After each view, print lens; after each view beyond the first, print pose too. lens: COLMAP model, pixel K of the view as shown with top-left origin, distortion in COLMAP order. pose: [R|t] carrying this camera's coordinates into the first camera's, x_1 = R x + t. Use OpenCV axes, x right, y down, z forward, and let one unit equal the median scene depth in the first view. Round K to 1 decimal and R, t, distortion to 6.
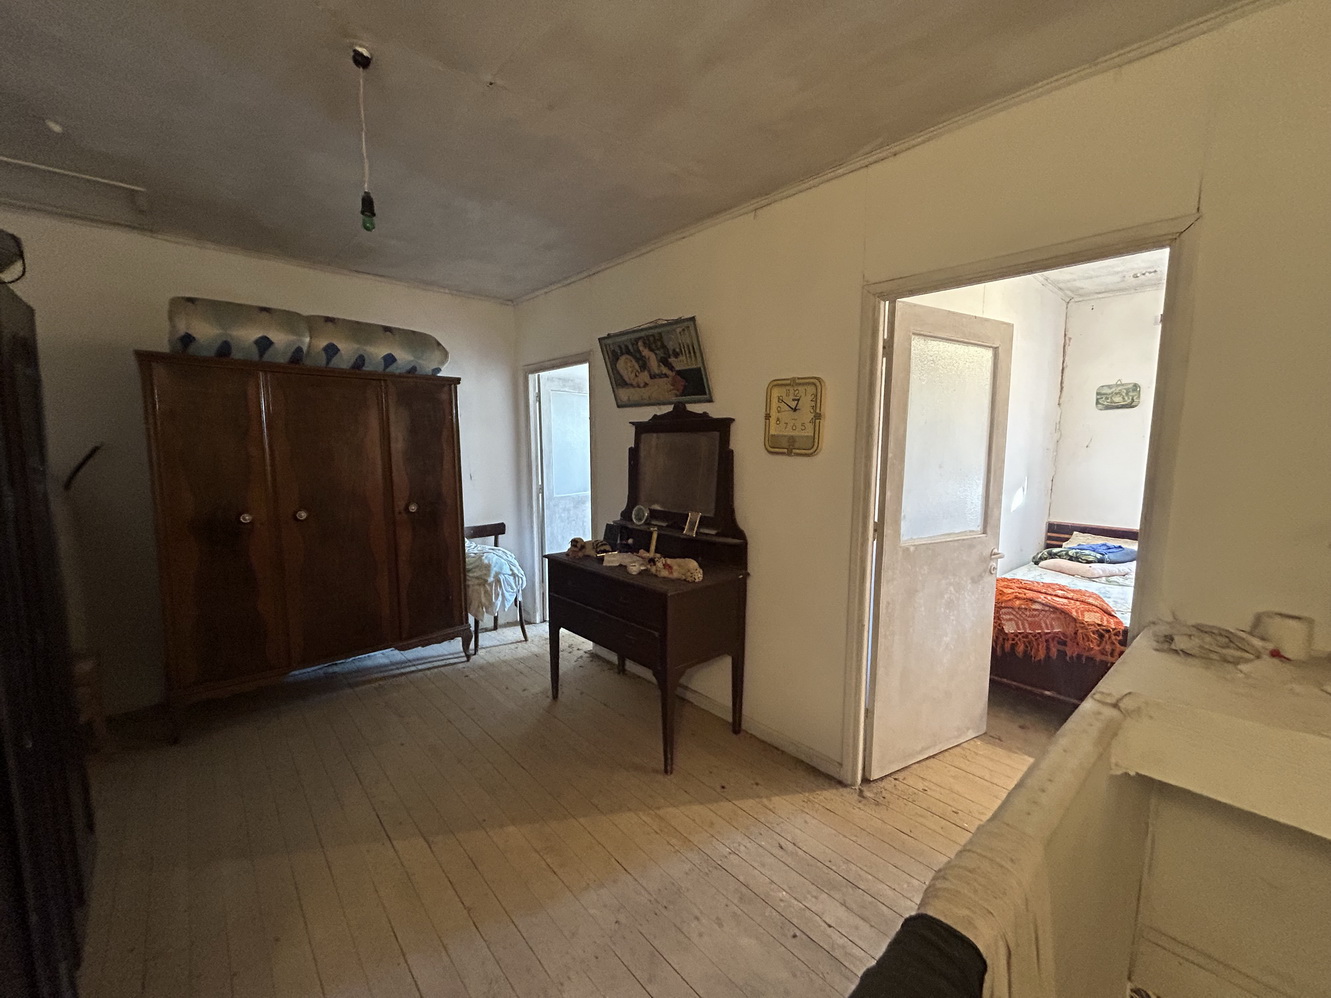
lens RADIAL K [[539.2, 0, 665.5], [0, 539.2, 499.0], [0, 0, 1]] dist [0.002035, -0.000528]
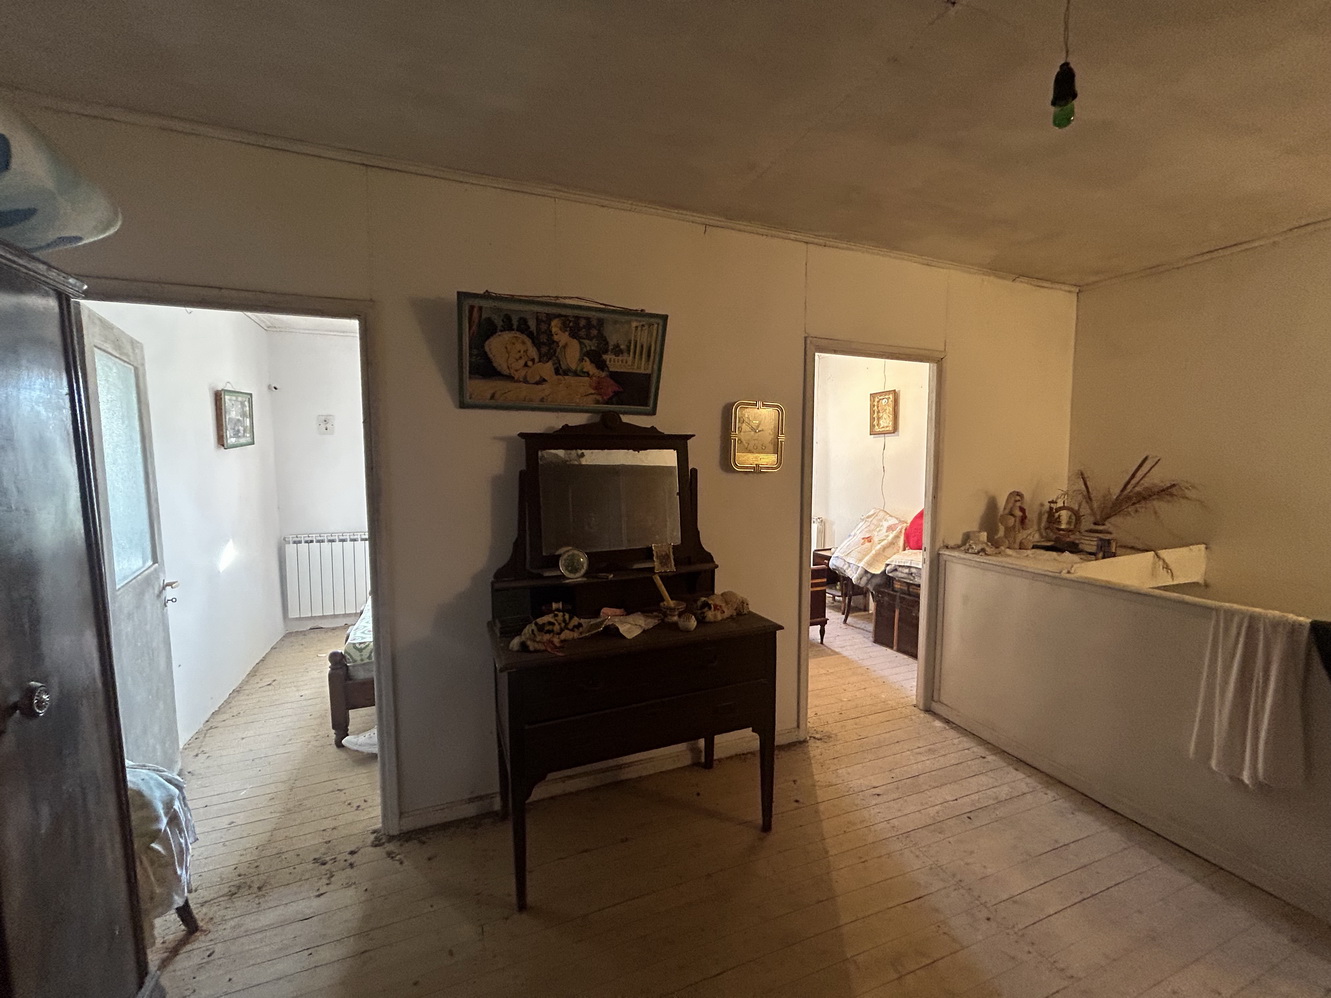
lens RADIAL K [[539.2, 0, 665.5], [0, 539.2, 499.0], [0, 0, 1]] dist [0.002035, -0.000528]
pose [[0.341765, -0.073807, 0.936883, -0.694110], [0.103556, 0.993798, 0.040514, -0.074506], [-0.934063, 0.083174, 0.347288, 0.654487]]
